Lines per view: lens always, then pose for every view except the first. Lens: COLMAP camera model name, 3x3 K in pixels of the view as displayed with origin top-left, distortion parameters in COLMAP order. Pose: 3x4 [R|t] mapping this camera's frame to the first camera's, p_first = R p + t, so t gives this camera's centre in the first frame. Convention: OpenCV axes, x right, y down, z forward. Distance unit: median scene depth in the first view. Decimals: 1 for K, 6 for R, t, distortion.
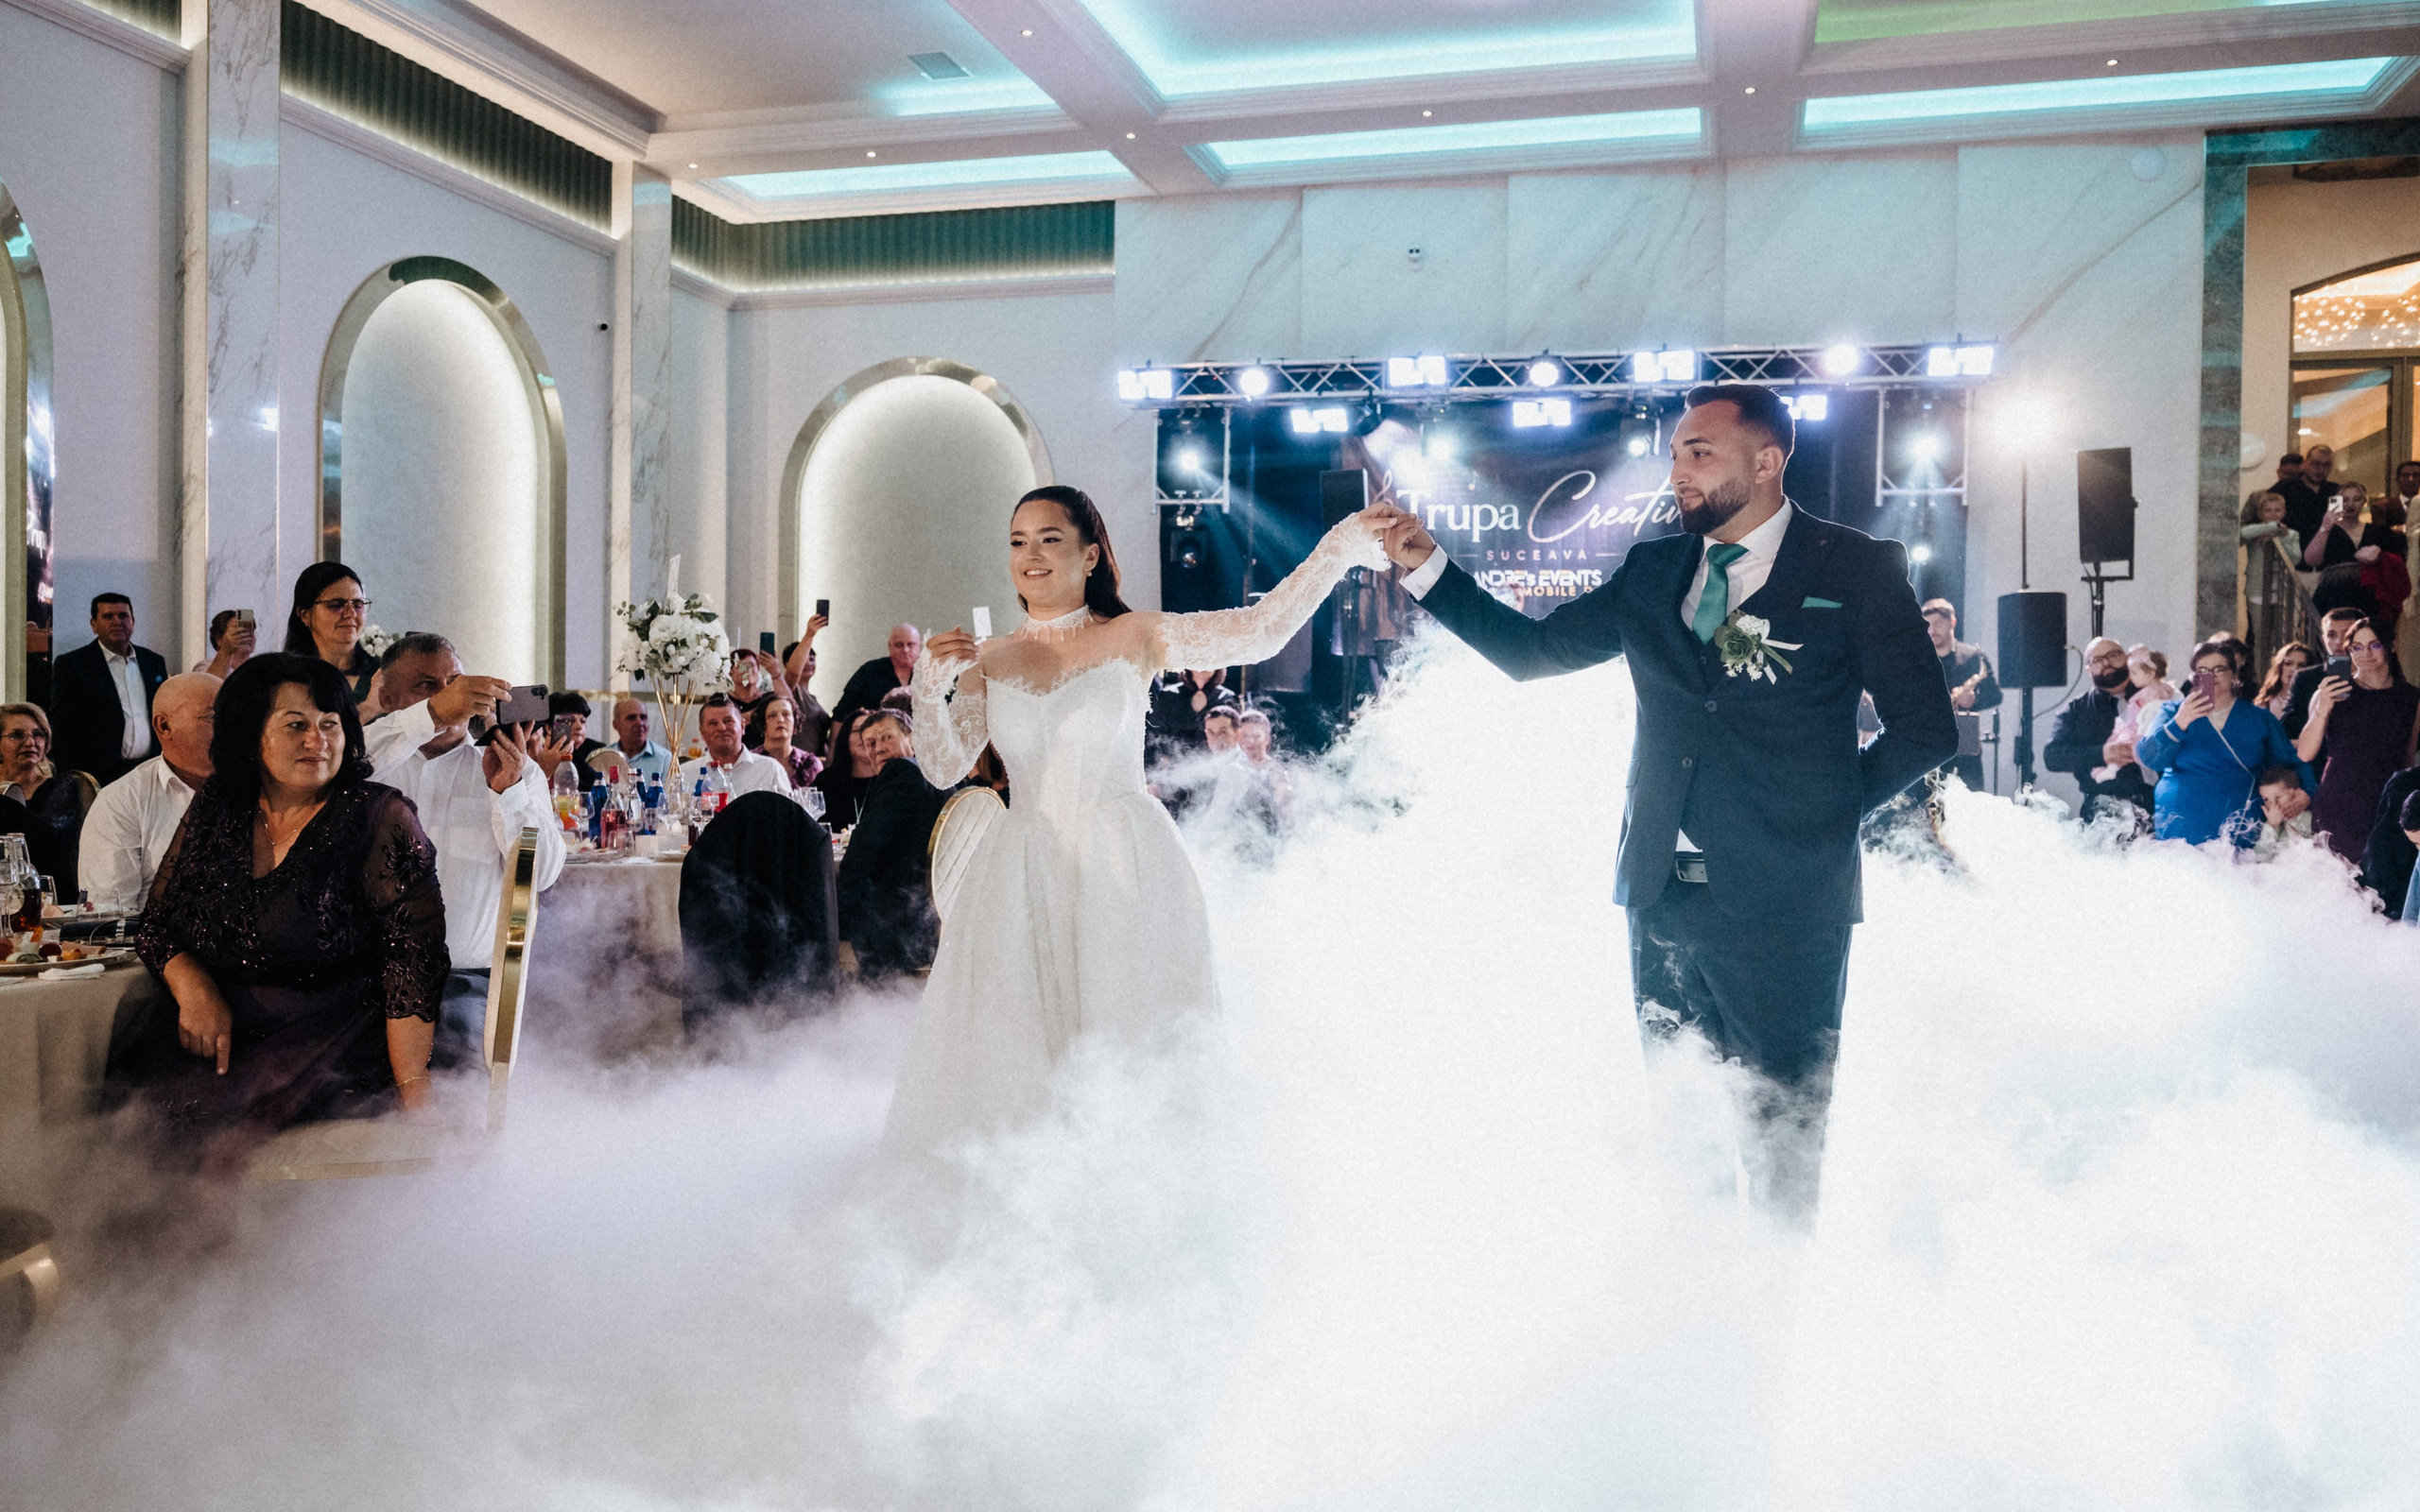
lens RADIAL K [[1793.2, 0, 1254.5], [0, 1793.2, 752.3], [0, 0, 1]] dist [0.003029, 0.001173]
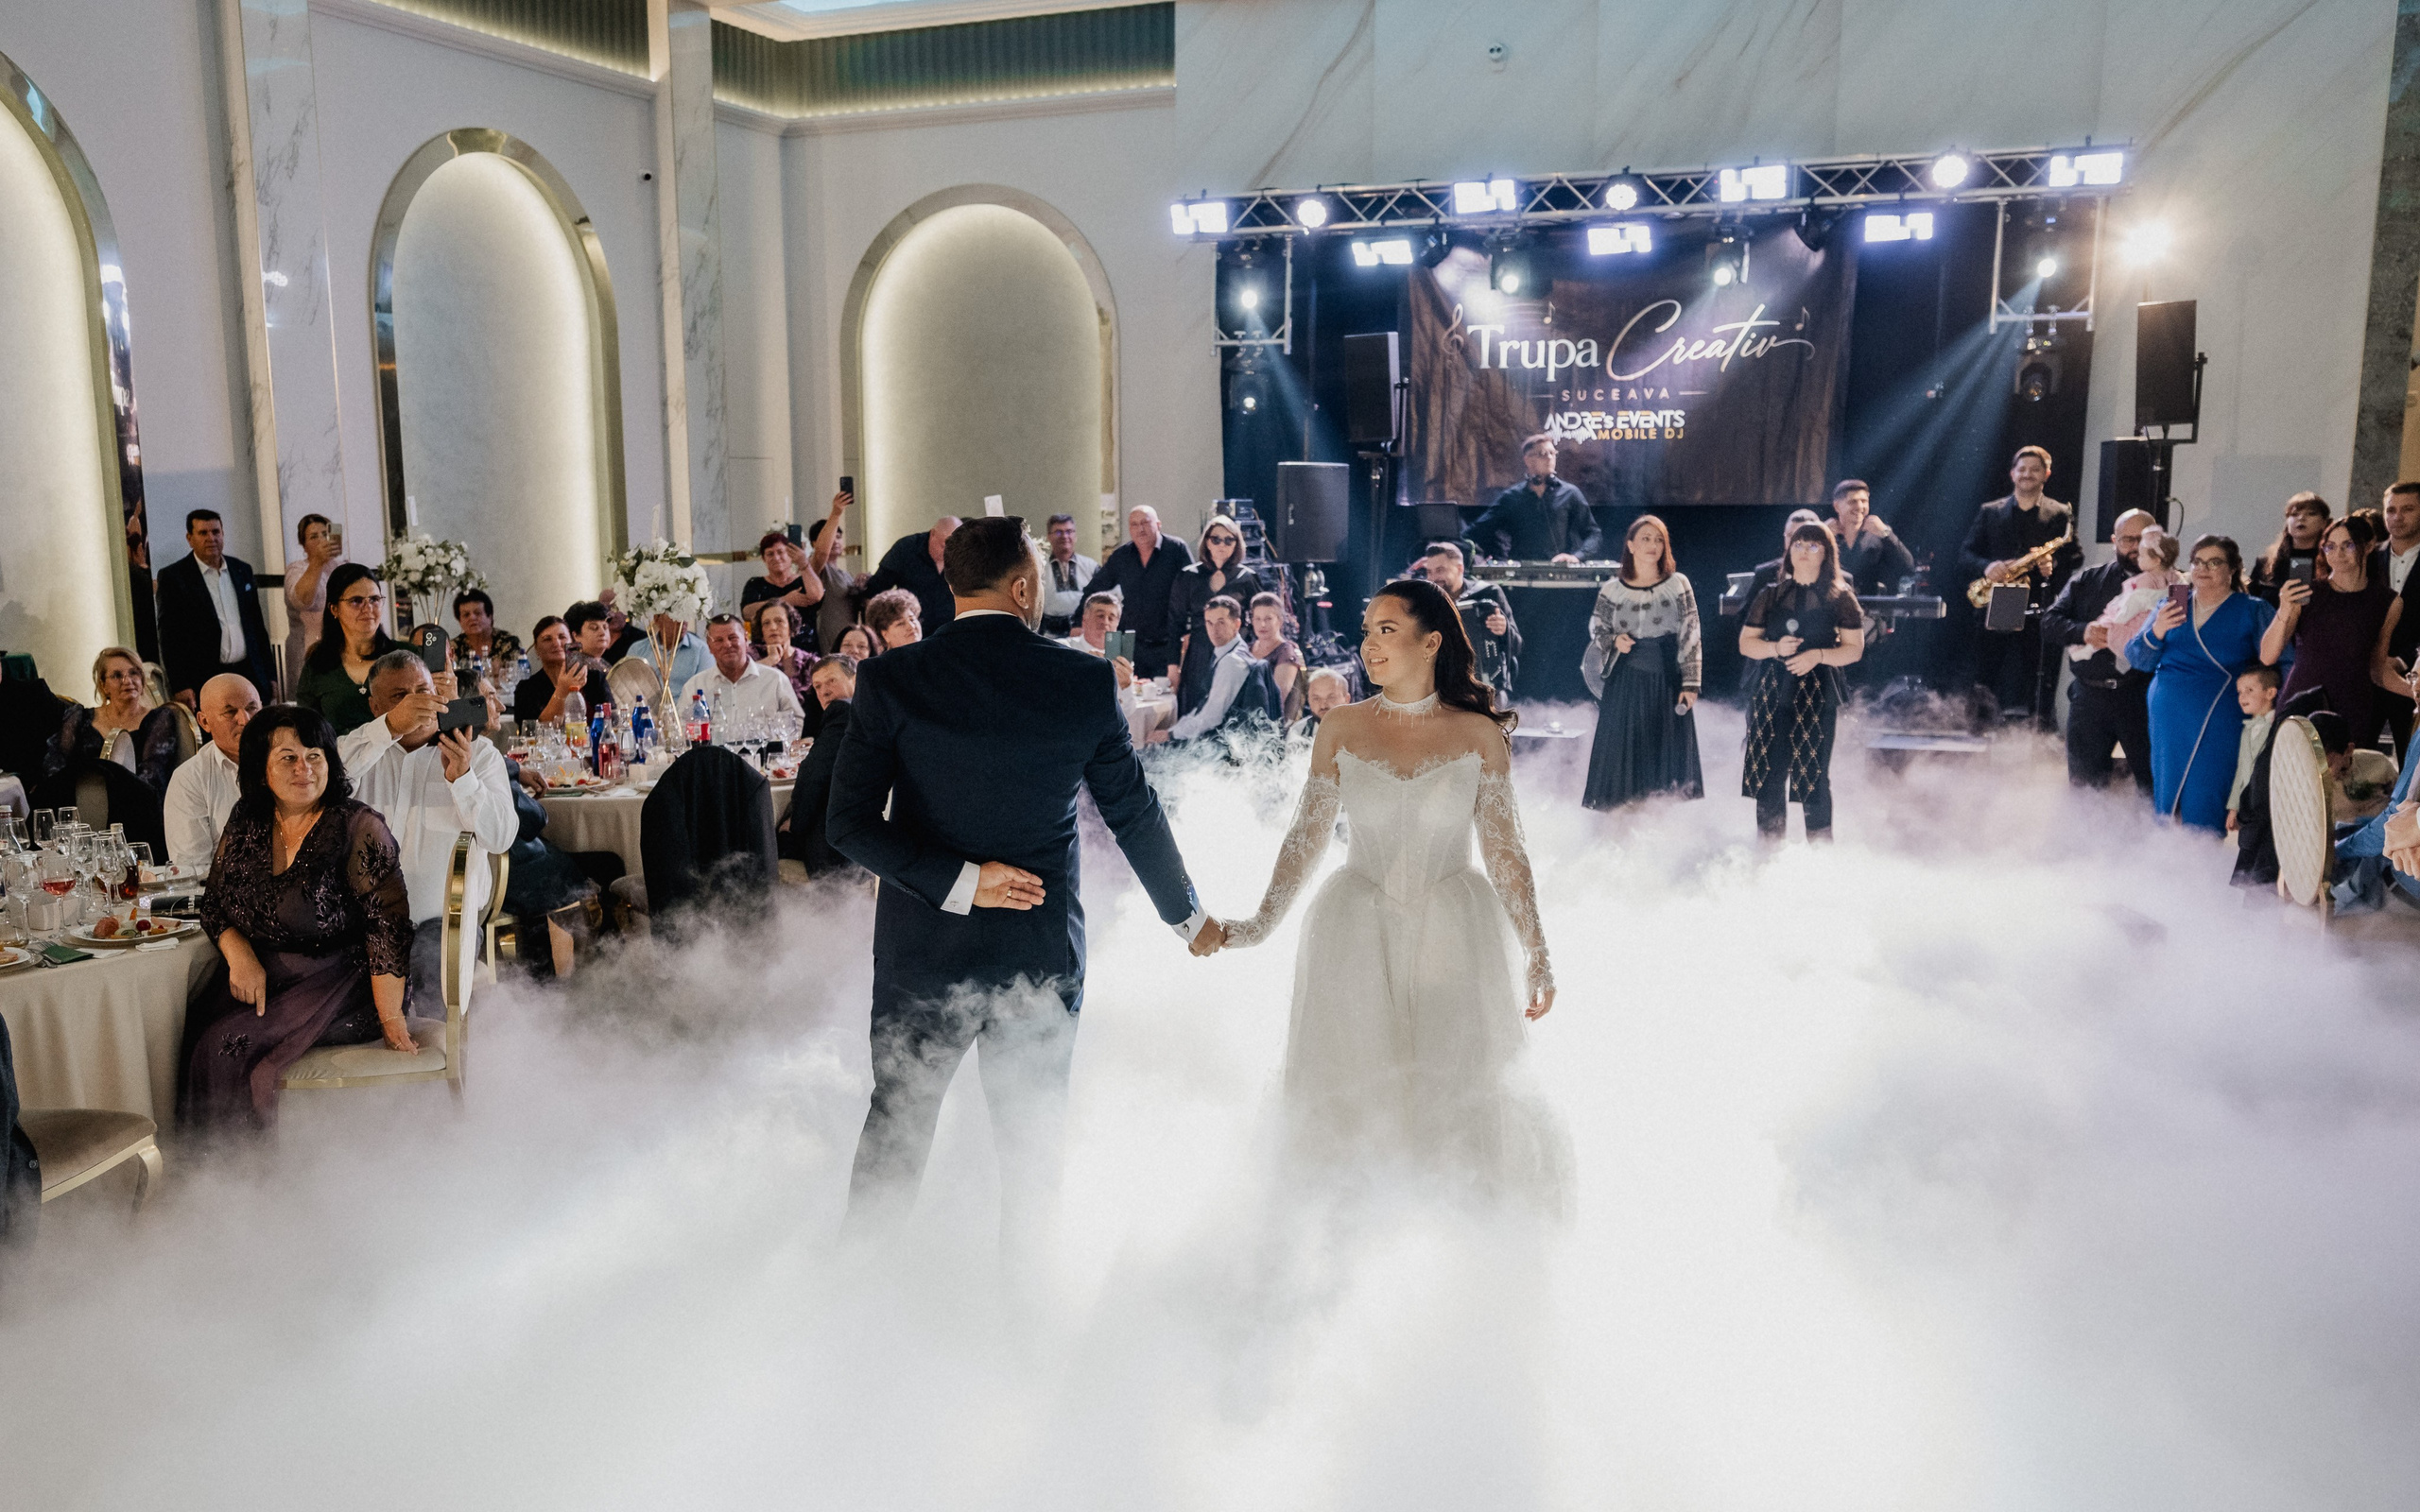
lens RADIAL K [[2038.2, 0, 1206.3], [0, 2038.2, 867.9], [0, 0, 1]] dist [-0.000535, -0.003343]
pose [[0.991517, 0.005702, -0.129848, 0.086686], [0.015542, 0.986668, 0.162001, -0.042753], [0.129041, -0.162645, 0.978210, -0.107261]]
